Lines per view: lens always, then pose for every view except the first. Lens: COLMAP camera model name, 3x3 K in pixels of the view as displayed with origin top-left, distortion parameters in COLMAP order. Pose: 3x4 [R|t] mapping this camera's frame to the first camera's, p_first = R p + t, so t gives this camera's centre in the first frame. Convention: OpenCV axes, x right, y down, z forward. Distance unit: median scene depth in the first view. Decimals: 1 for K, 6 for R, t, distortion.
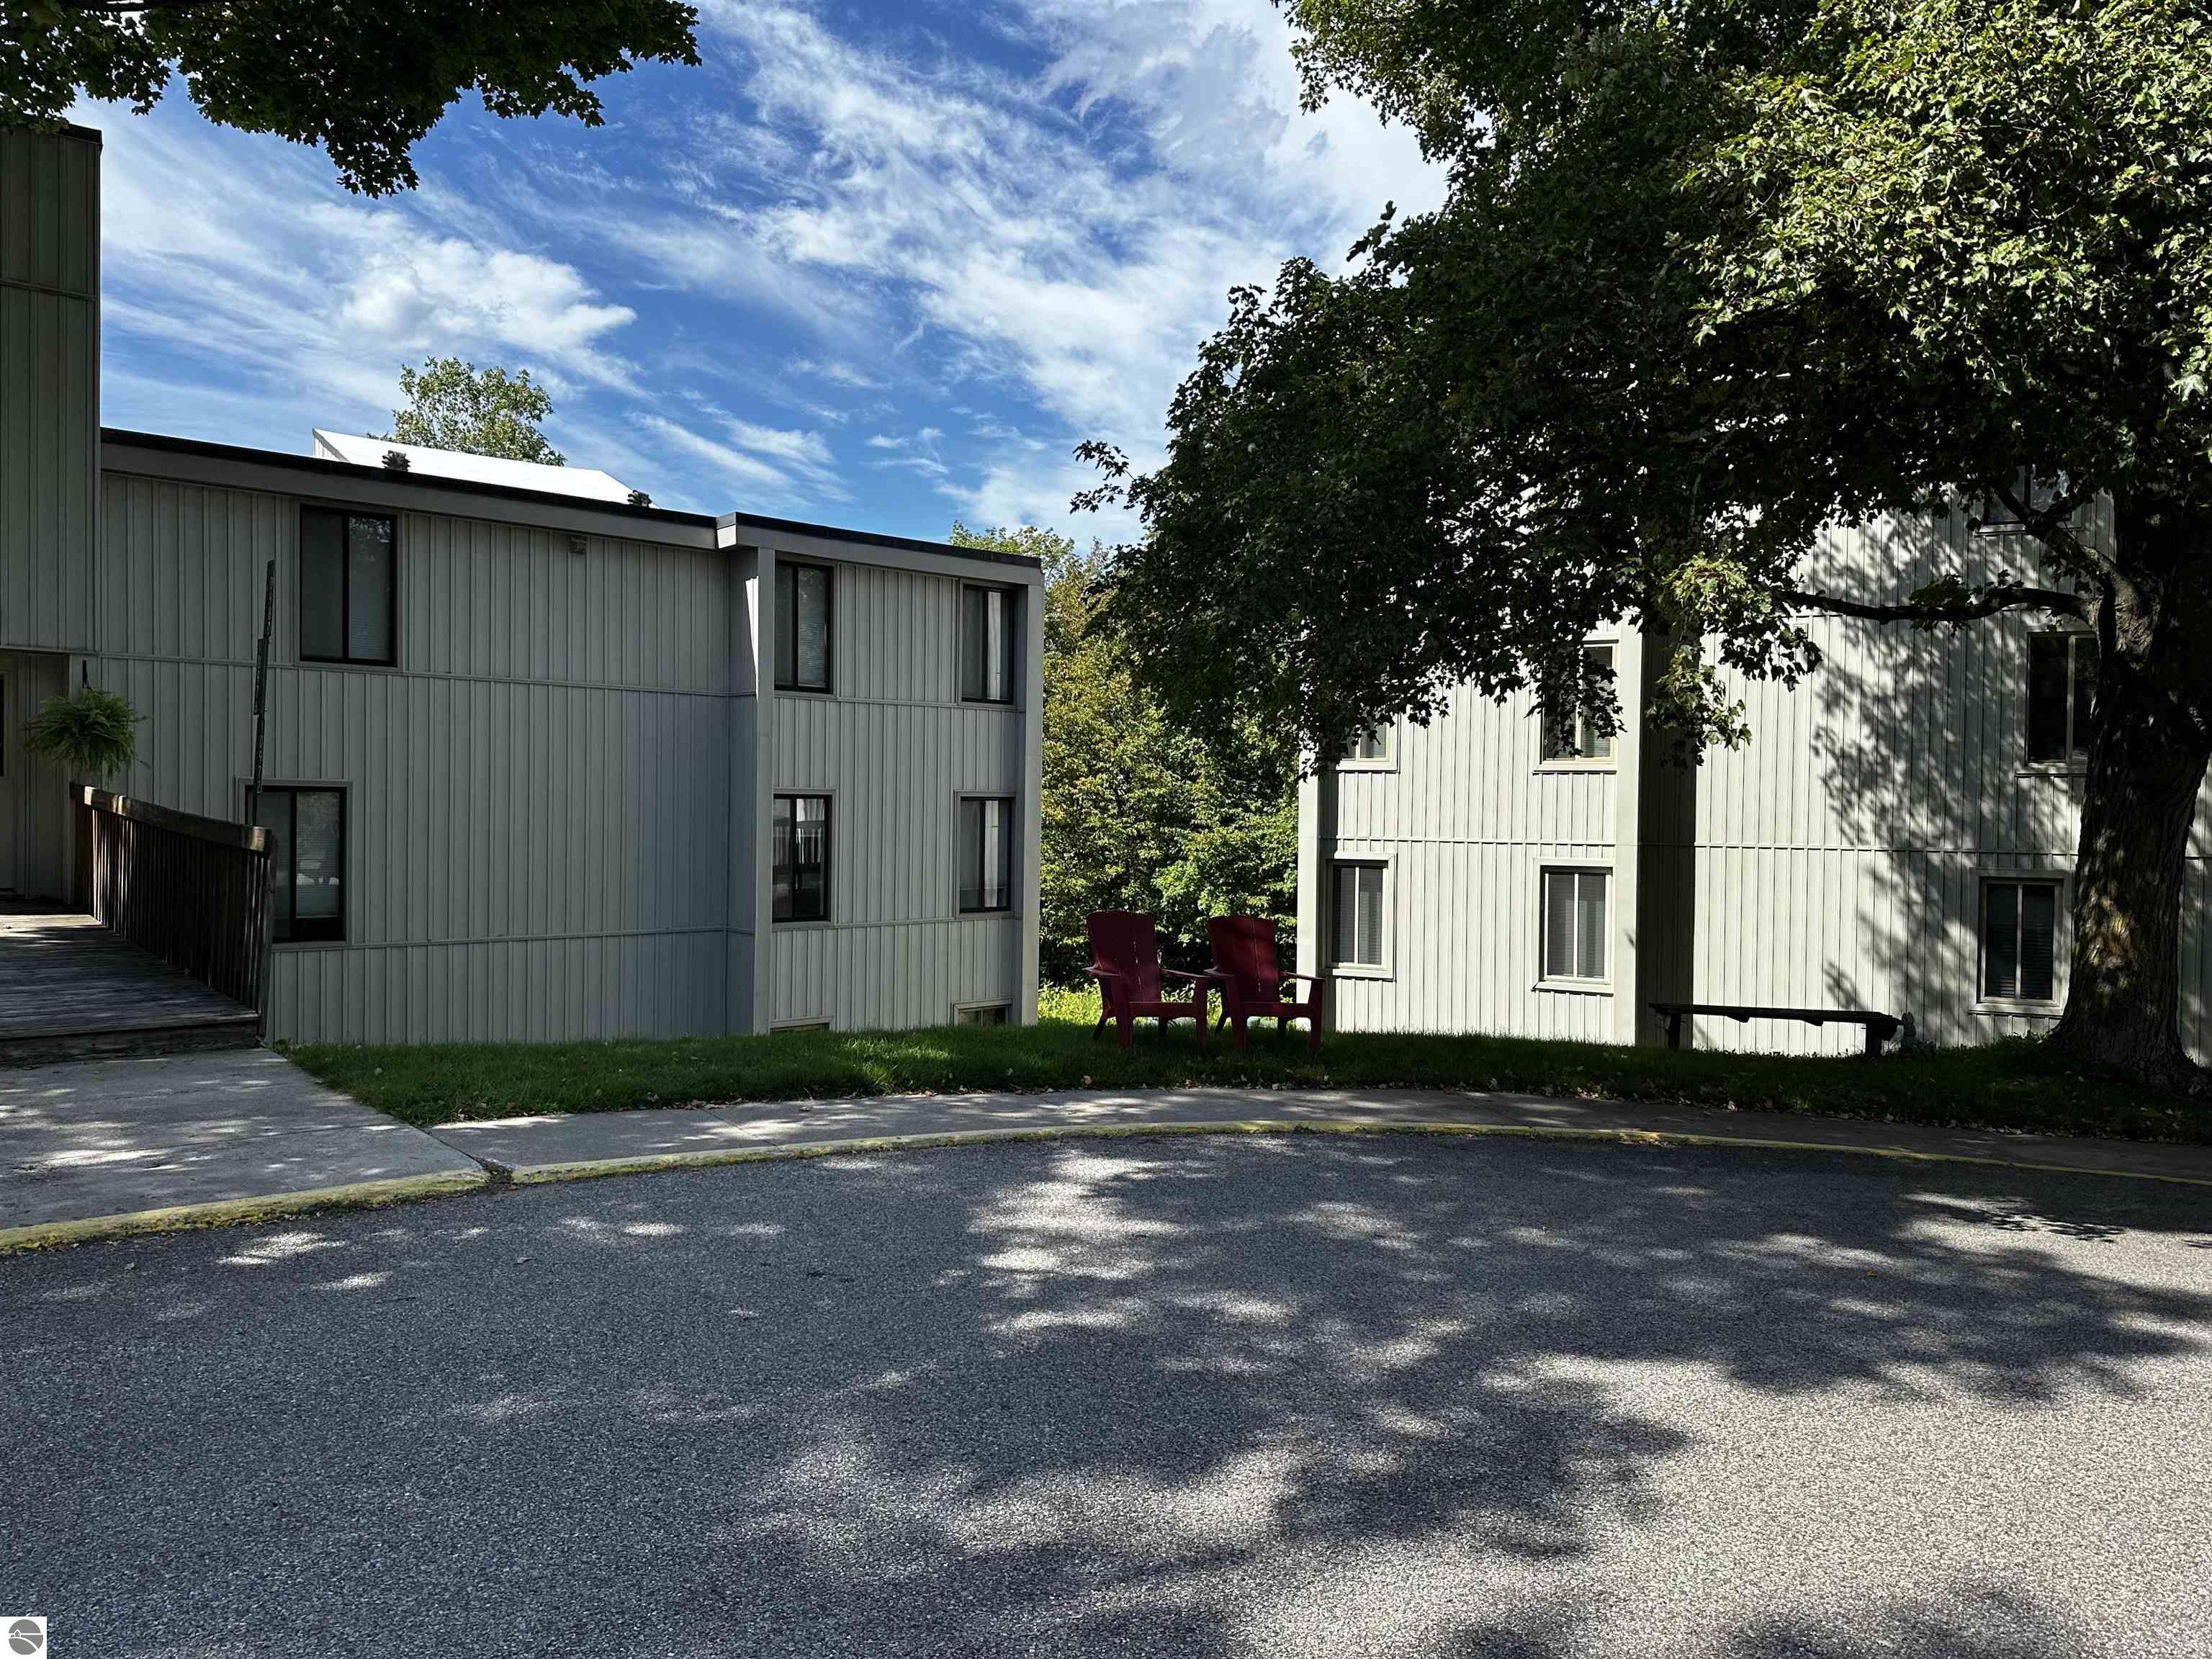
lens RADIAL K [[1562.9, 0, 1107.8], [0, 1562.9, 816.0], [0, 0, 1]] dist [0.084986, -0.104785]
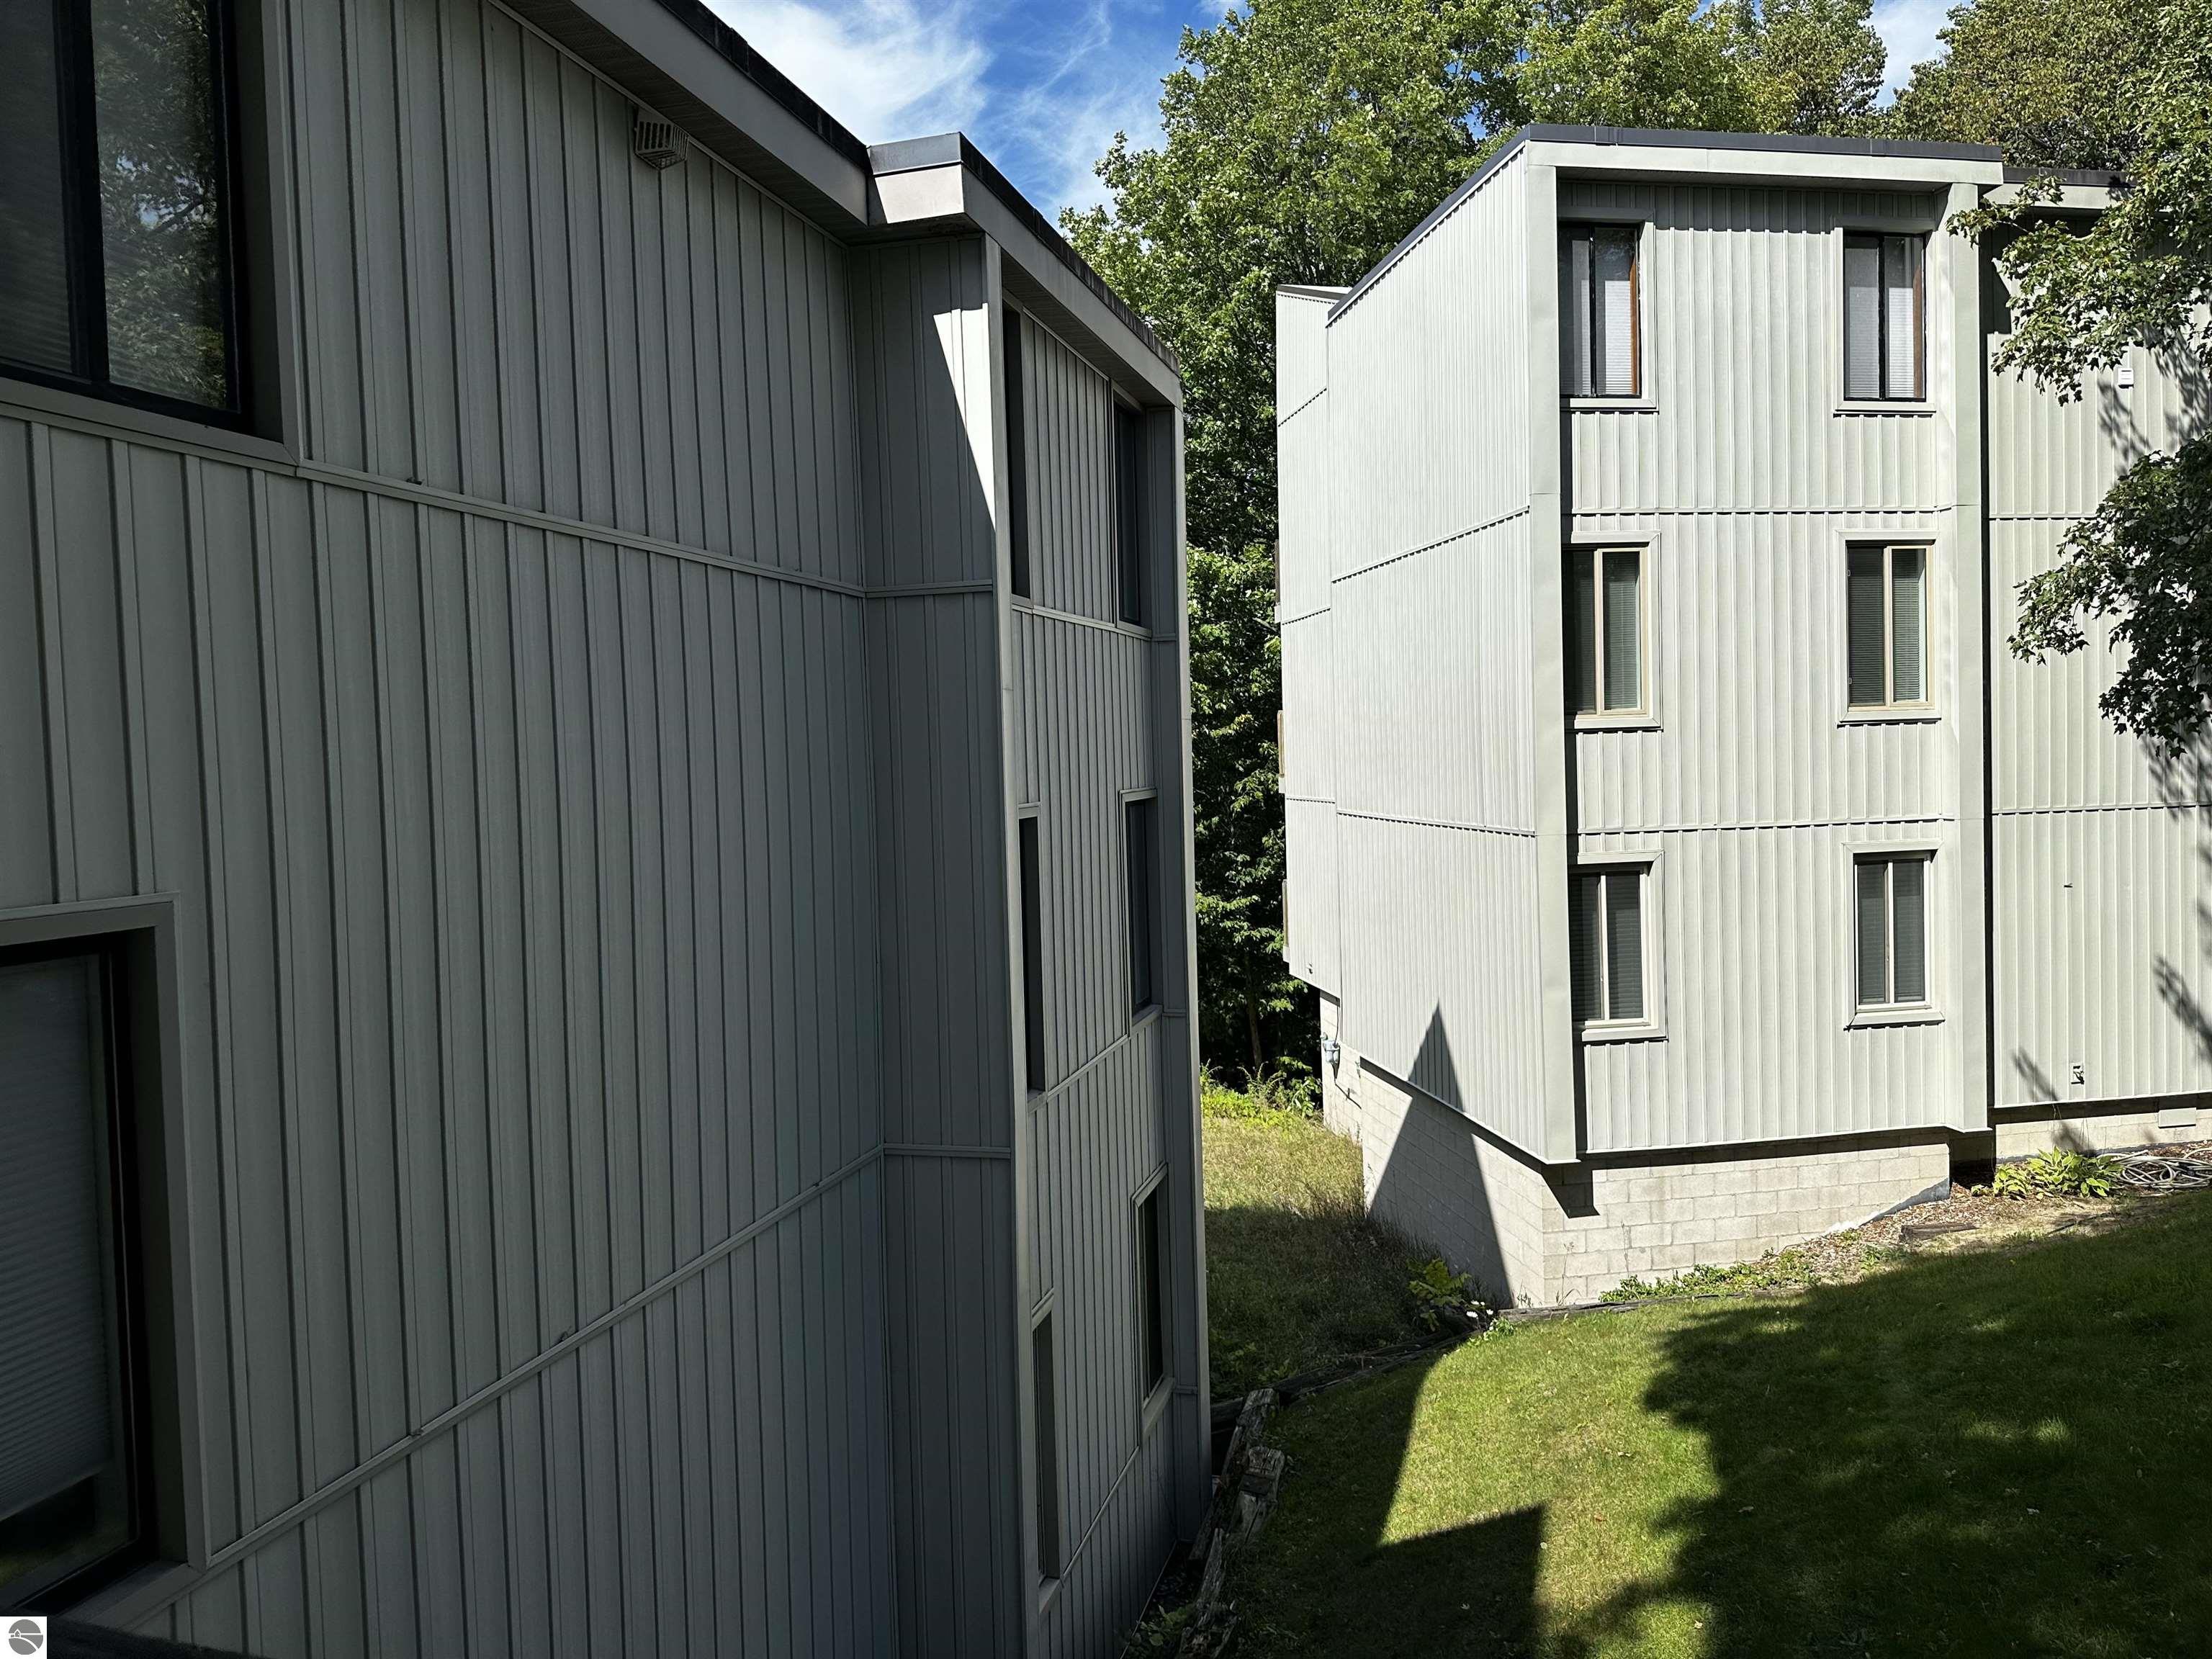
lens RADIAL K [[1468.5, 0, 1076.5], [0, 1468.5, 839.1], [0, 0, 1]] dist [0.087337, -0.079710]
pose [[0.853602, -0.057316, 0.517763, -0.416512], [0.020290, 0.996833, 0.076897, -0.039751], [-0.520530, -0.055134, 0.852061, 0.638612]]
